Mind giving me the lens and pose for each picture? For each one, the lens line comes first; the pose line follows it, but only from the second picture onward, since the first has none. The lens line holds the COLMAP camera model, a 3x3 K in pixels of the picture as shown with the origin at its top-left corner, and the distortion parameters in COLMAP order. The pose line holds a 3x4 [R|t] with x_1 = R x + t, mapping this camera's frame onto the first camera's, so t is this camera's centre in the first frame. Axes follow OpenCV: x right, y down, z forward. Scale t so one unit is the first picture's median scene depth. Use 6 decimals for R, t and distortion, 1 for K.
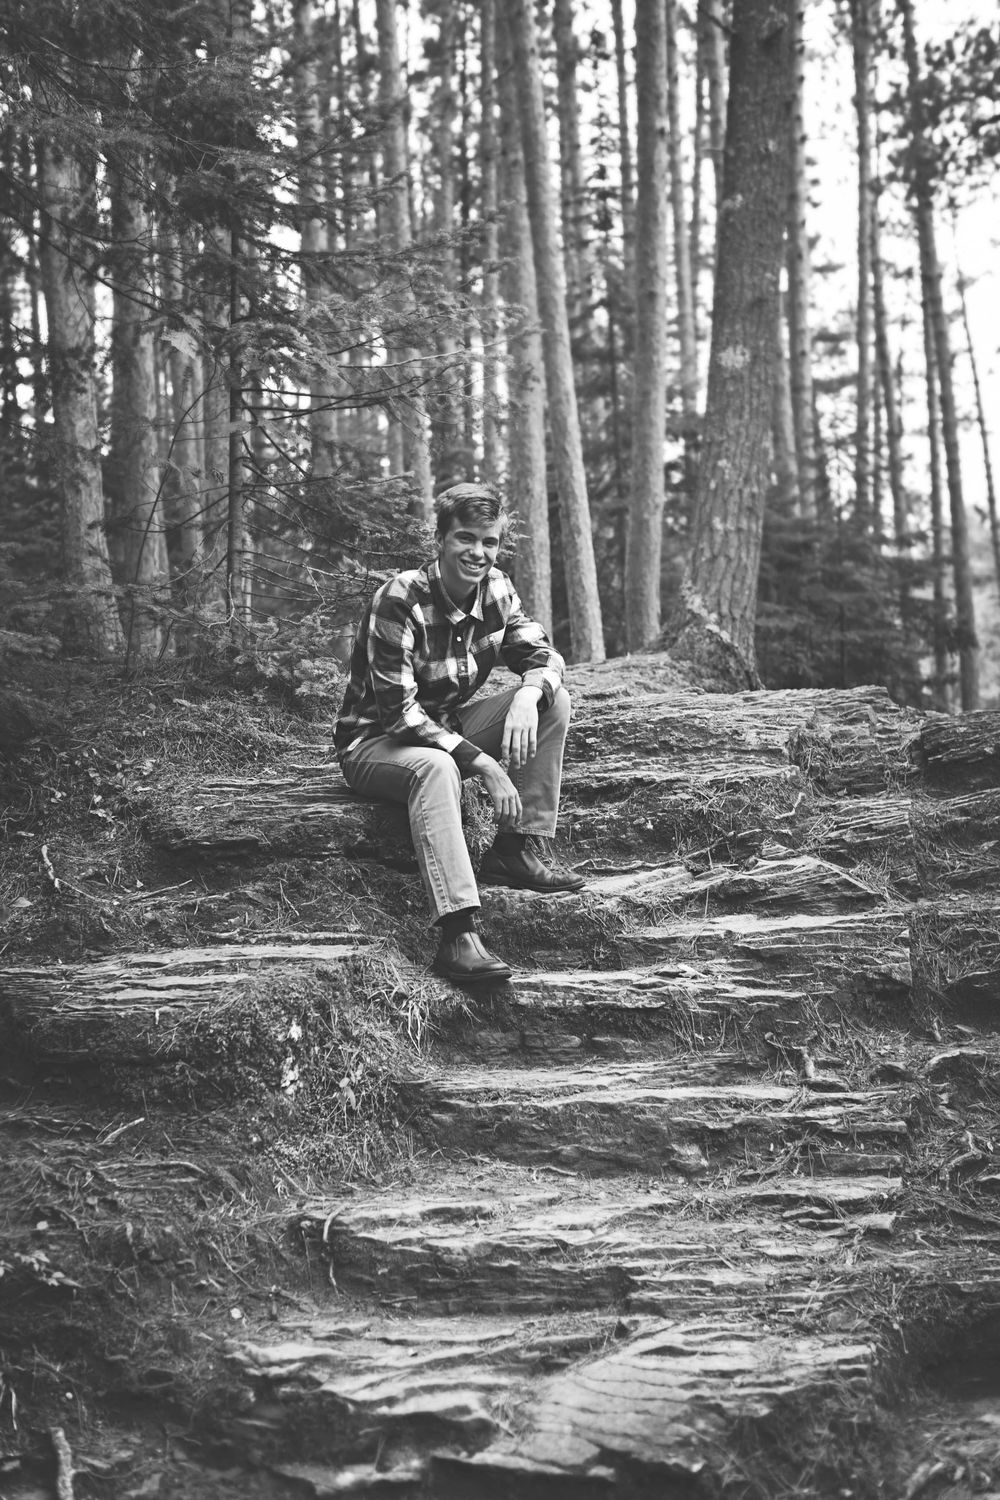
lens RADIAL K [[2189.5, 0, 499.0], [0, 2189.5, 742.3], [0, 0, 1]] dist [-0.112418, 0.000000]
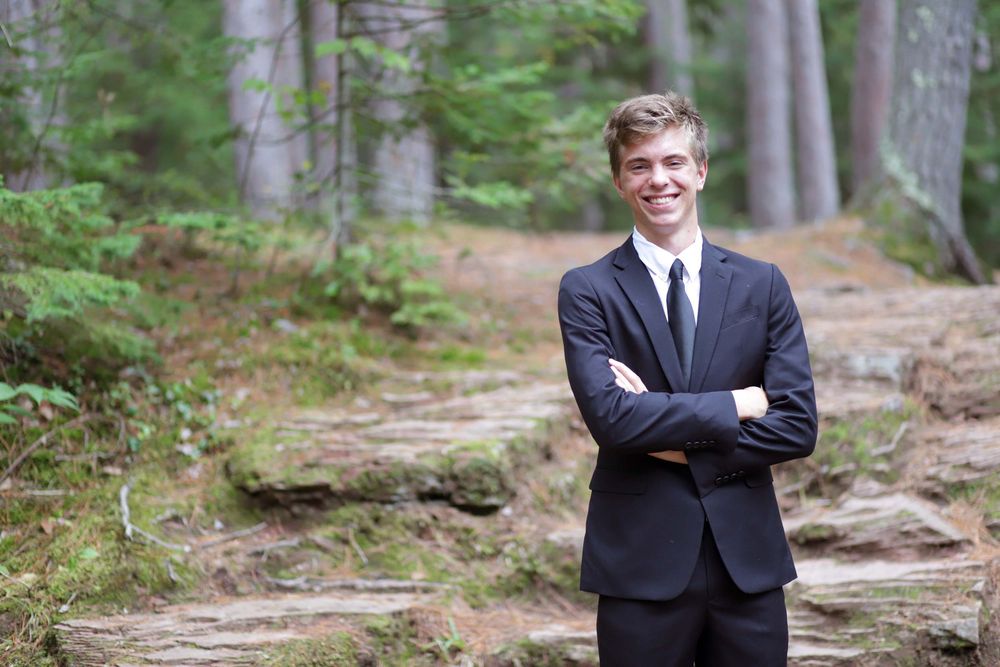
lens RADIAL K [[2425.2, 0, 499.4], [0, 2425.2, 335.6], [0, 0, 1]] dist [-0.118110, 0.000000]
pose [[0.991827, -0.000287, -0.127592, 0.114237], [0.005674, 0.999108, 0.041856, -0.073042], [0.127466, -0.042238, 0.990943, -0.097251]]
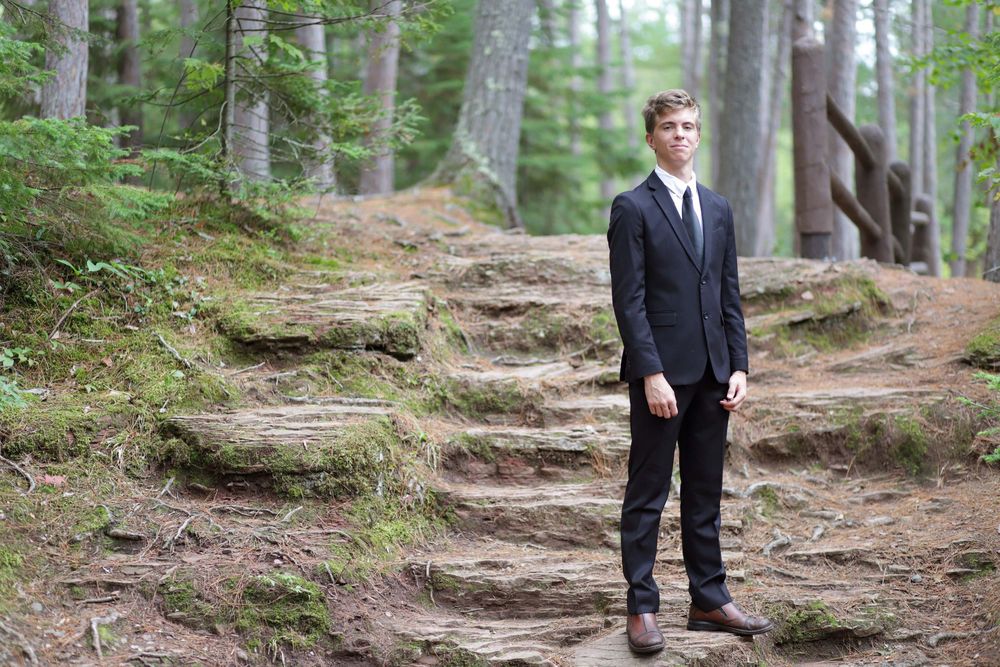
lens RADIAL K [[2425.2, 0, 495.4], [0, 2425.2, 331.6], [0, 0, 1]] dist [-0.118110, 0.000000]
pose [[0.981002, 0.030619, 0.191565, -0.316189], [-0.038365, 0.998584, 0.036858, -0.025948], [-0.190166, -0.043507, 0.980788, -0.680711]]
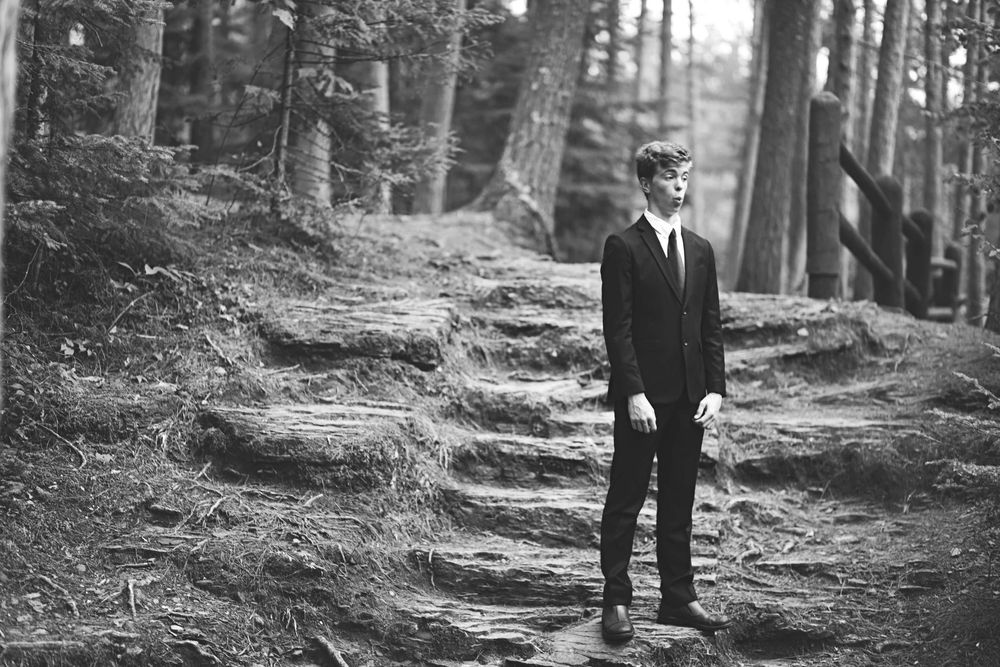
lens RADIAL K [[2425.2, 0, 502.8], [0, 2425.2, 334.9], [0, 0, 1]] dist [-0.118110, 0.000000]
pose [[0.981942, 0.086899, 0.168042, -0.312246], [-0.093547, 0.995099, 0.032043, -0.033959], [-0.164434, -0.047184, 0.985259, -0.869579]]
